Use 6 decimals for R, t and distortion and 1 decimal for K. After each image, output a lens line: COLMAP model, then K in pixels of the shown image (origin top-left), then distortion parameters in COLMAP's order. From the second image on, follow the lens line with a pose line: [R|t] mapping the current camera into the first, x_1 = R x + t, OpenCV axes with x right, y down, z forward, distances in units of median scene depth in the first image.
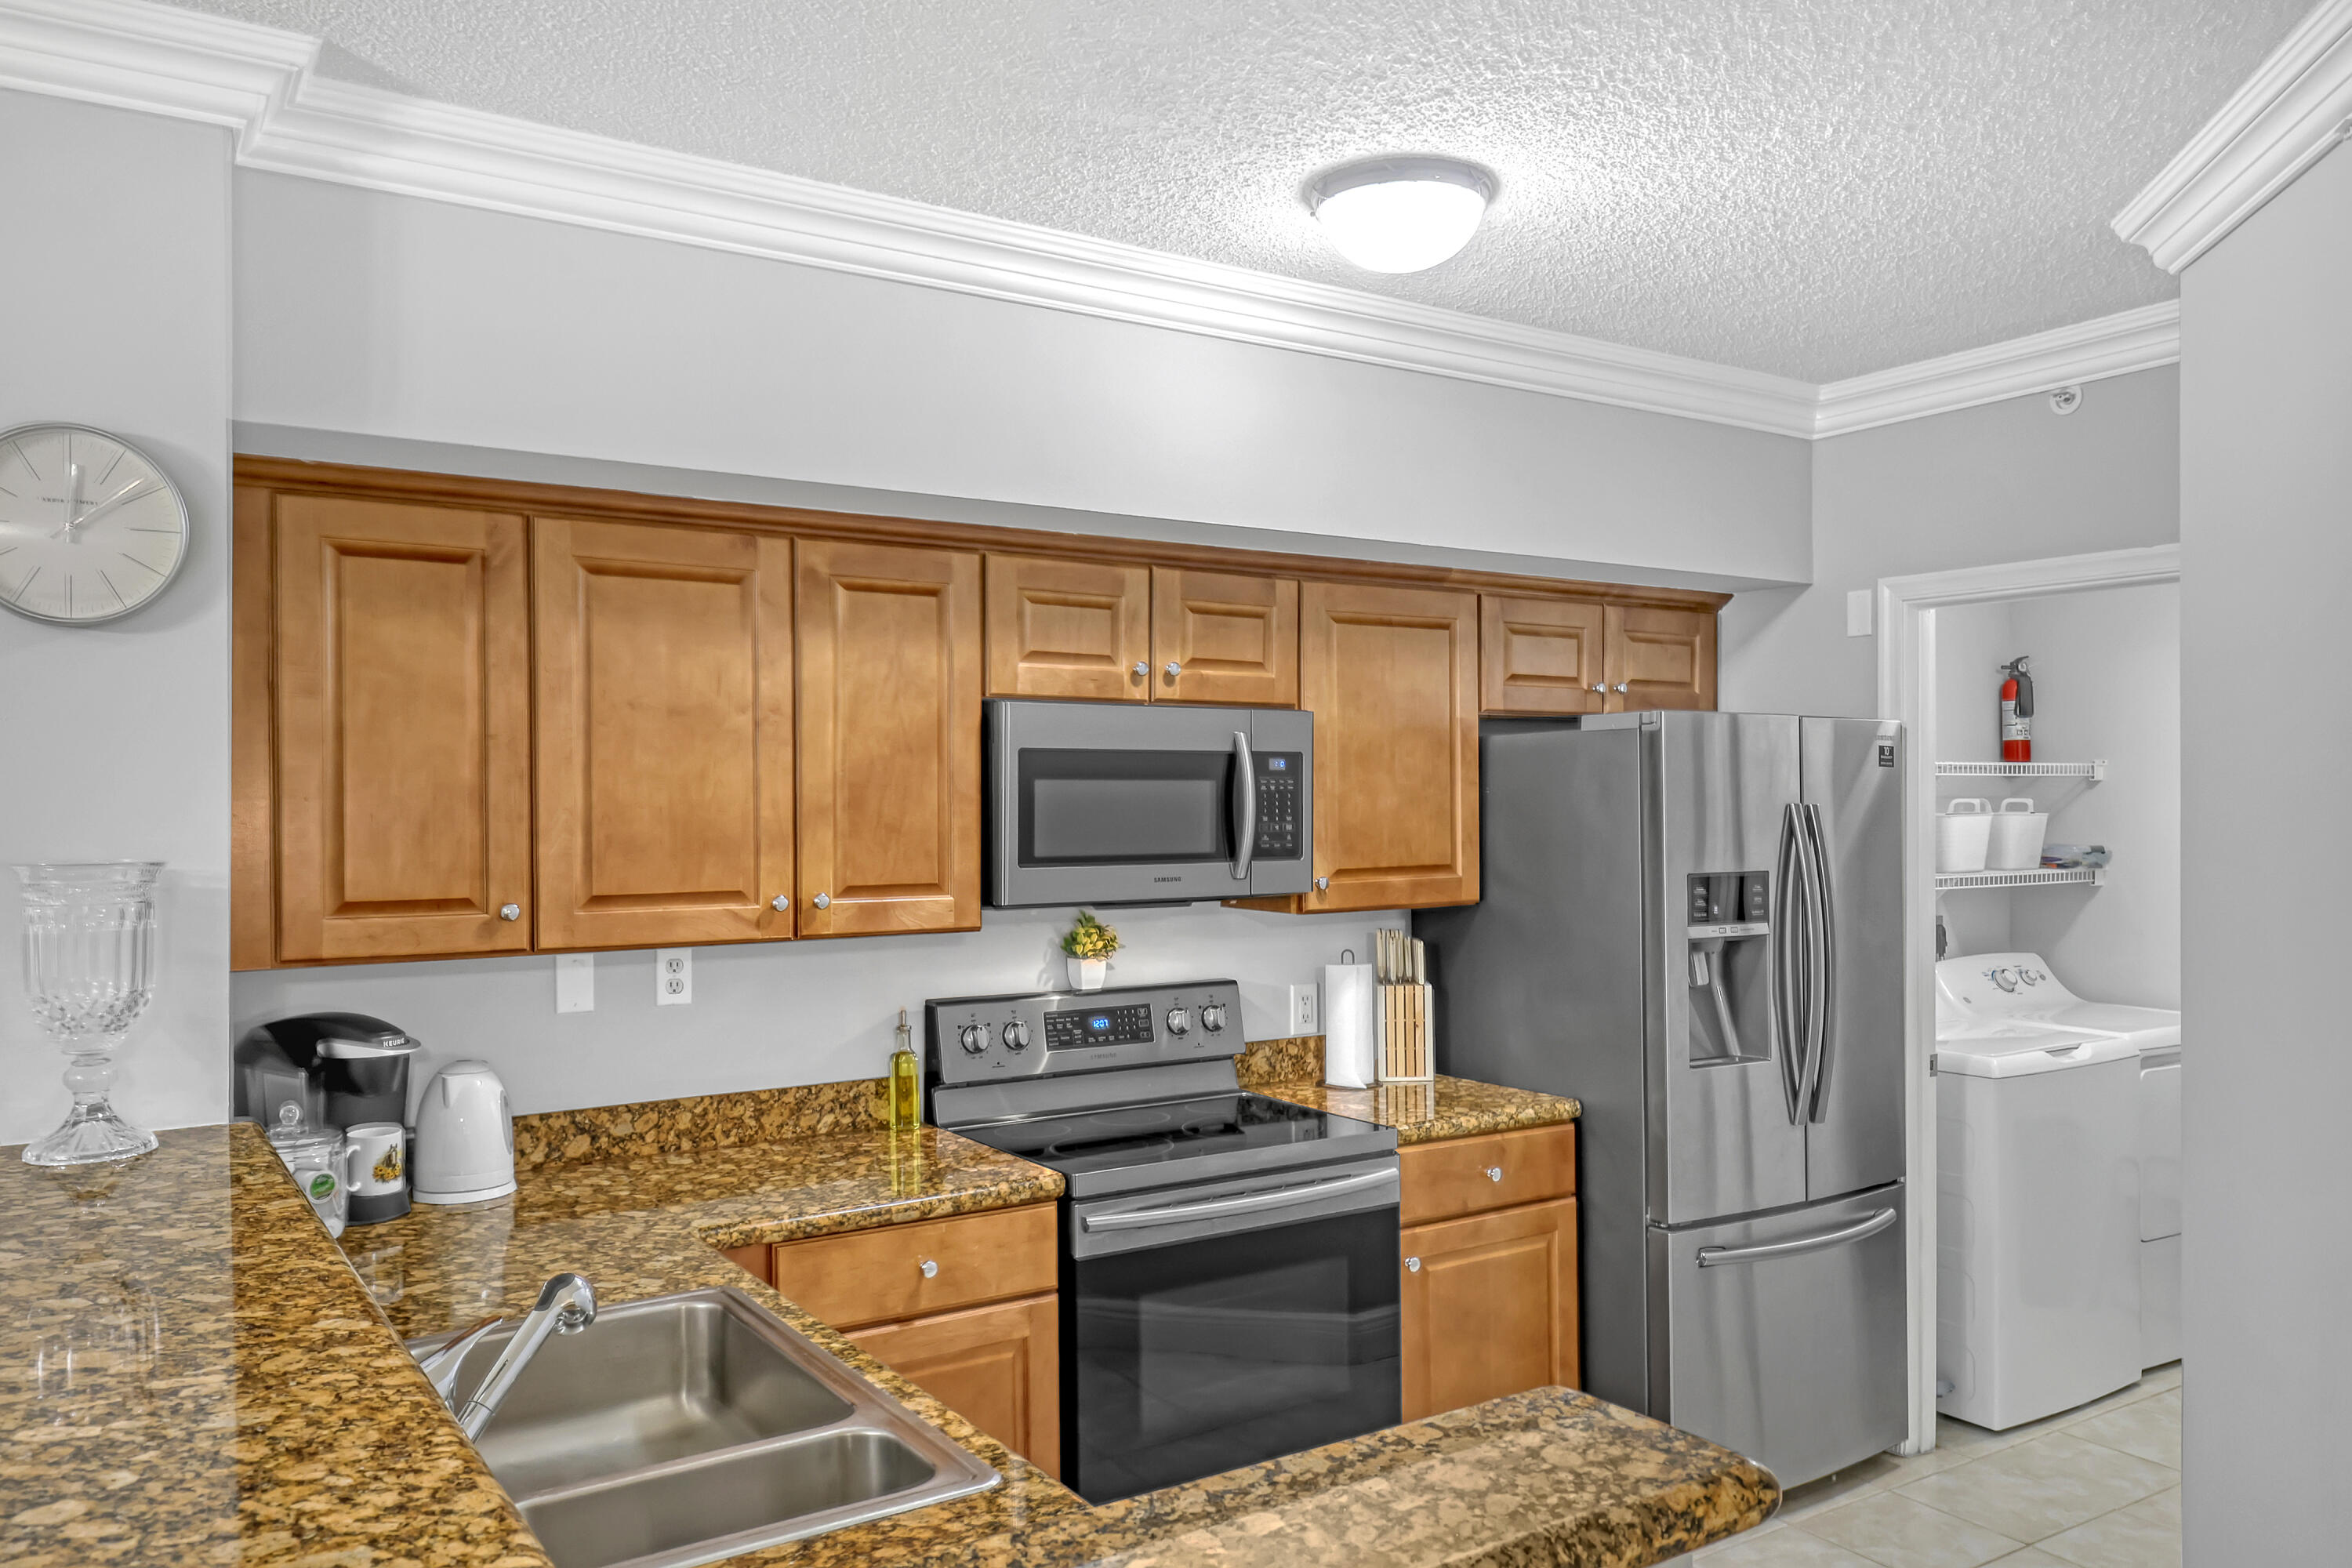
lens RADIAL K [[1753.4, 0, 1176.0], [0, 1753.4, 784.0], [0, 0, 1]] dist [0.005976, 0.088548]
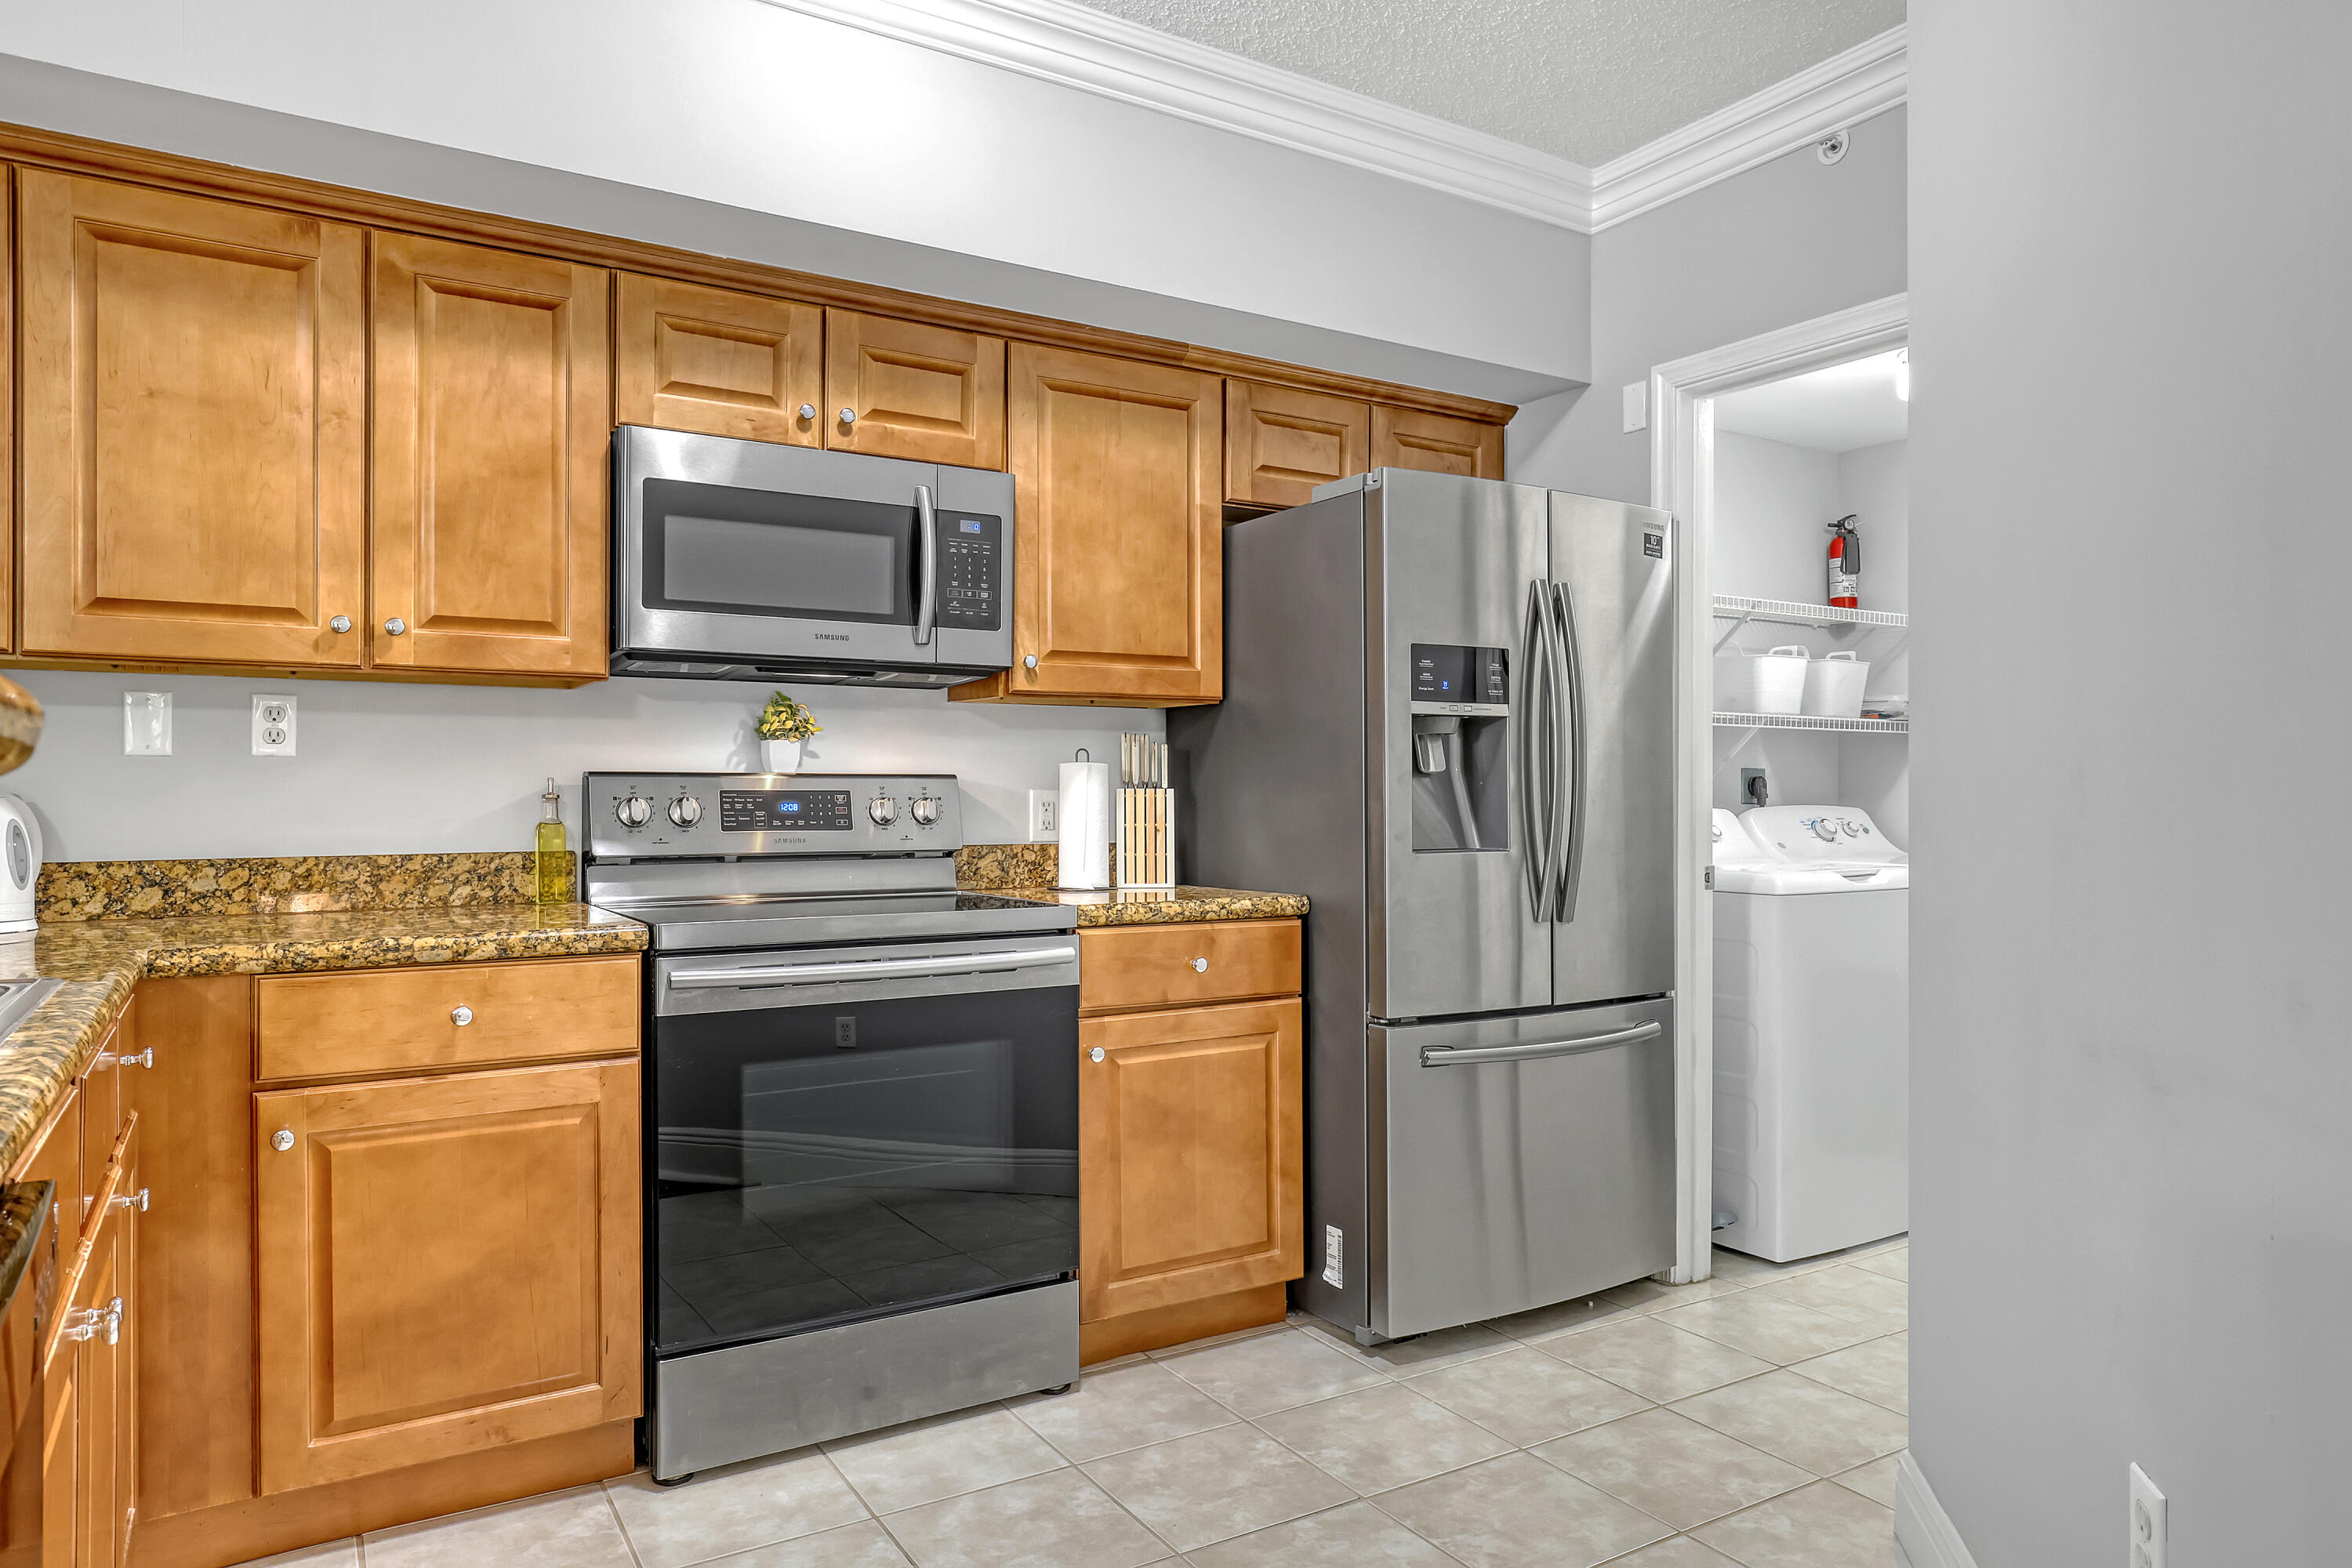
lens RADIAL K [[1507.4, 0, 1169.9], [0, 1507.4, 782.4], [0, 0, 1]] dist [0.005617, 0.001920]
pose [[0.999298, 0.000994, -0.037447, 0.194671], [-0.001139, 0.999992, -0.003865, 0.128285], [0.037443, 0.003905, 0.999291, 0.201285]]
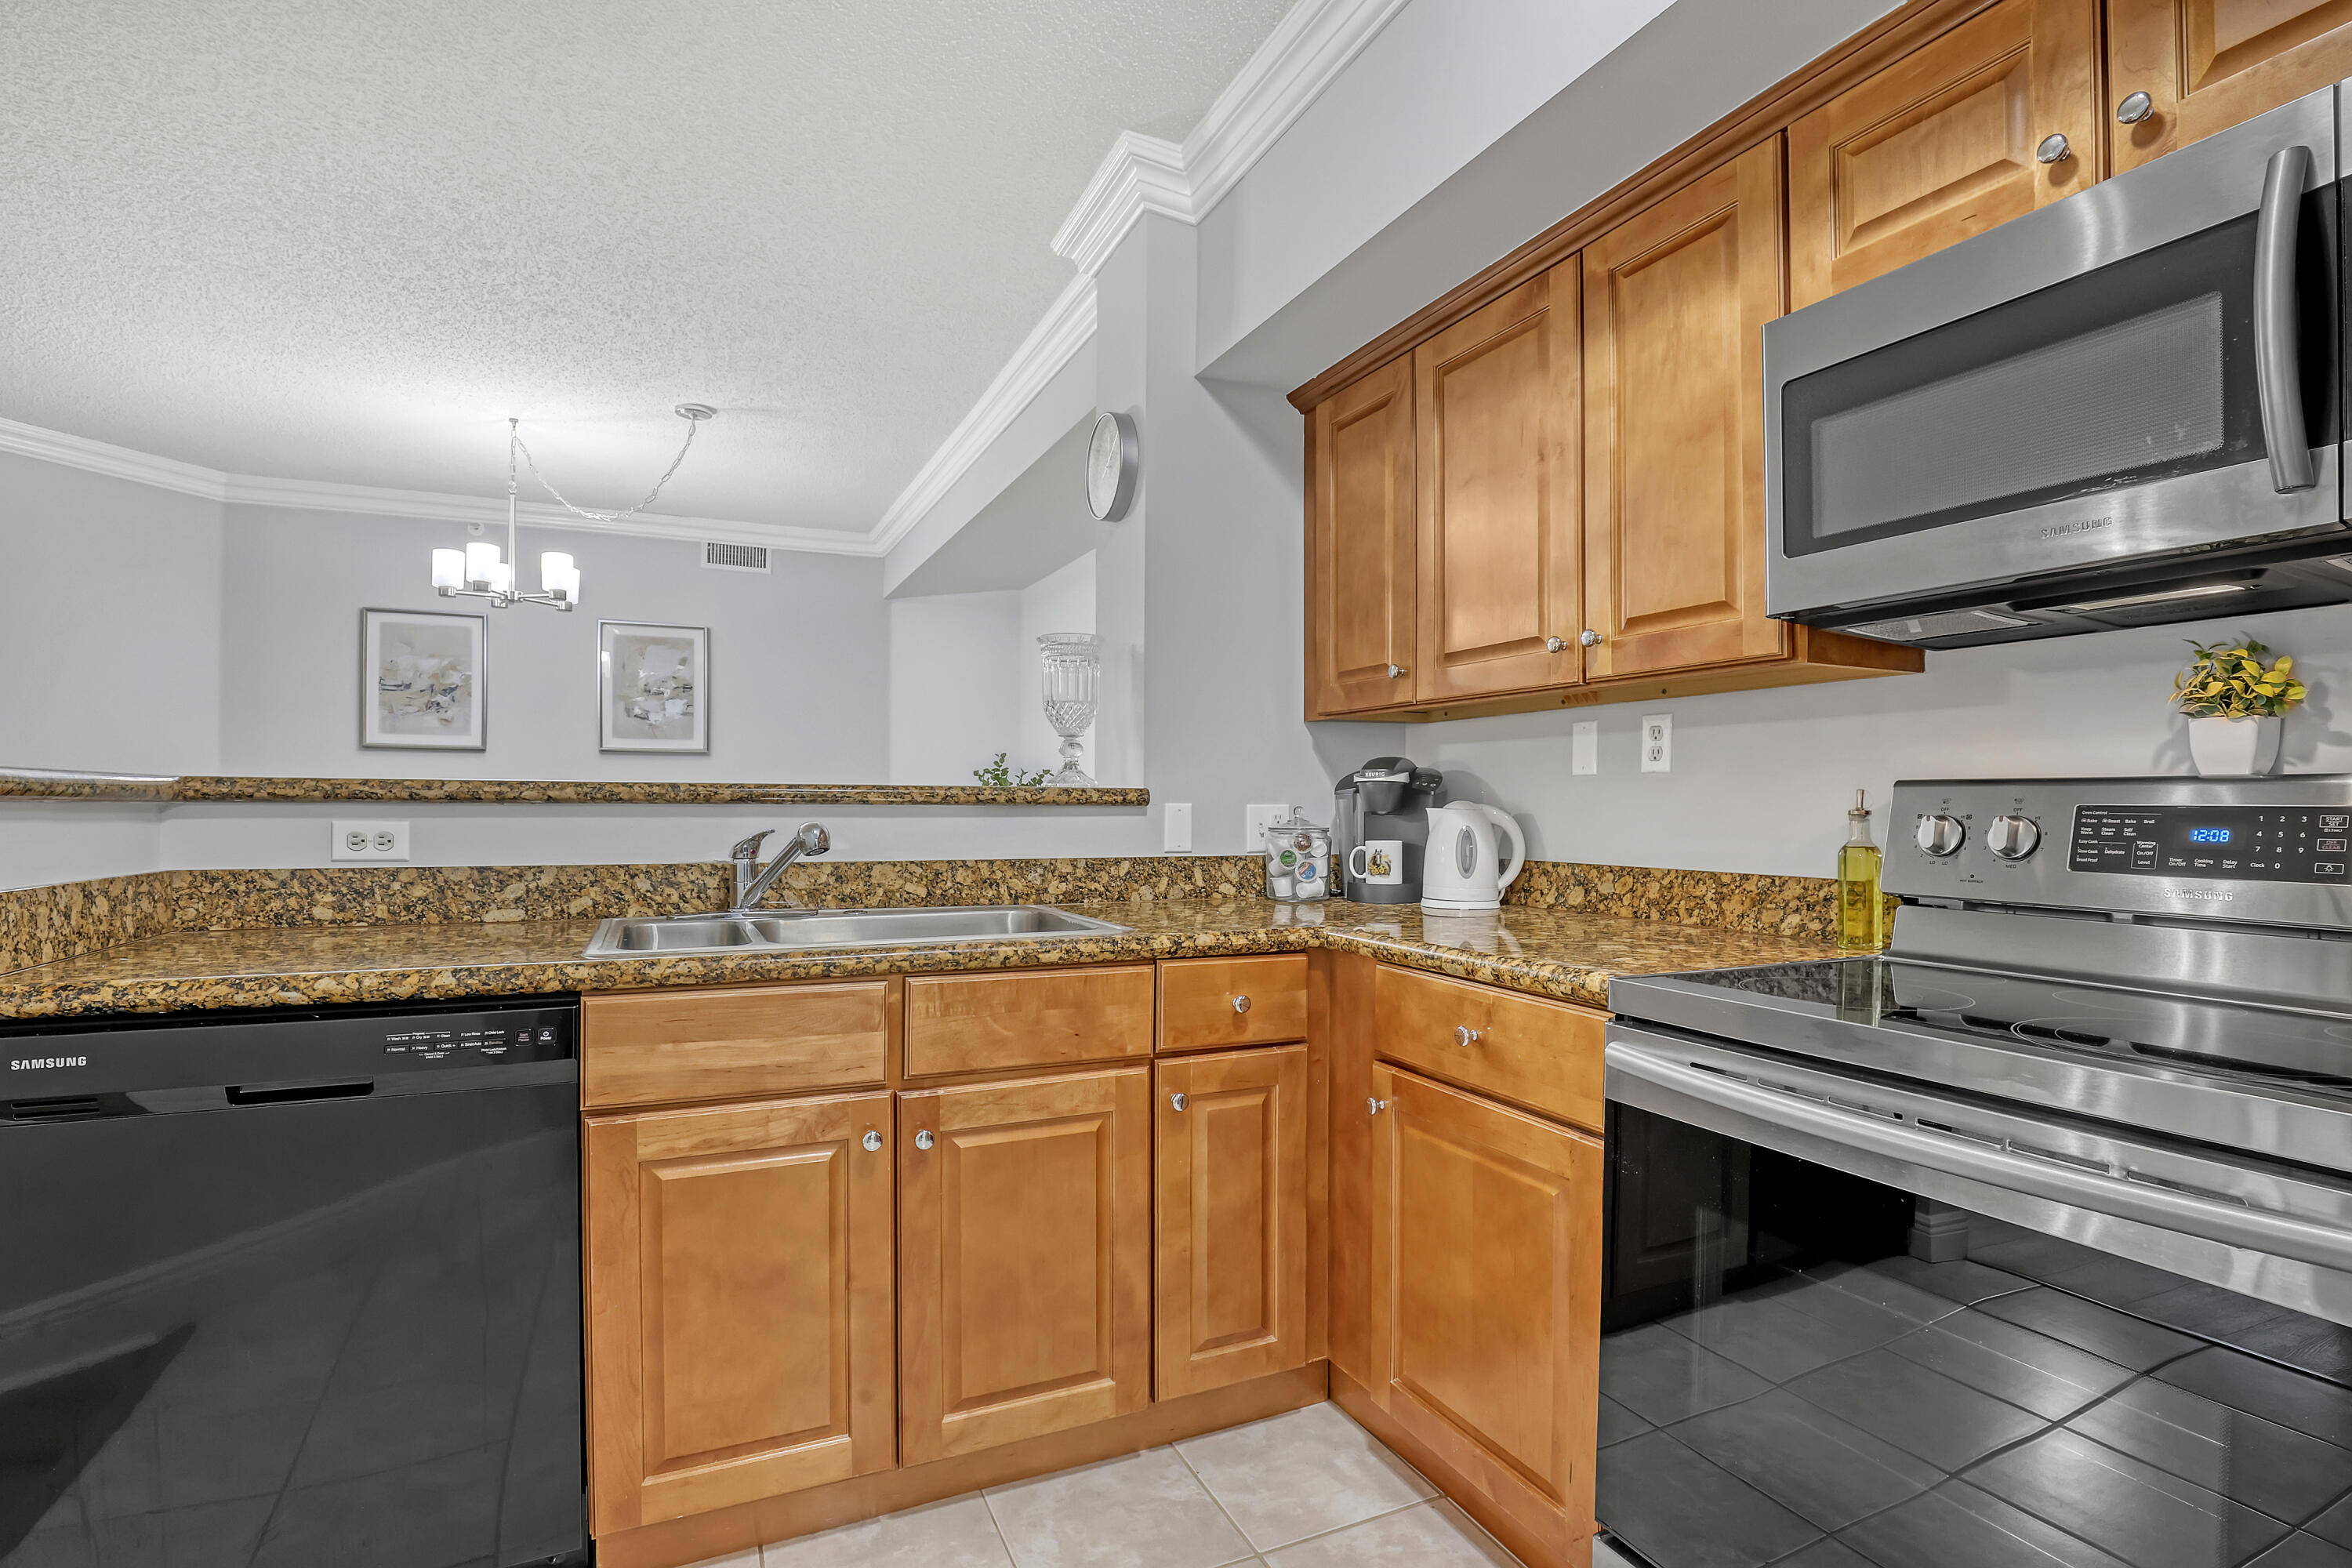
lens RADIAL K [[1120.1, 0, 1186.3], [0, 1120.1, 805.2], [0, 0, 1]] dist [-0.022677, 0.000472]
pose [[-0.152231, 0.001772, -0.988343, 0.335236], [-0.000300, 0.999998, 0.001839, 0.129032], [0.988345, 0.000576, -0.152230, 0.754362]]
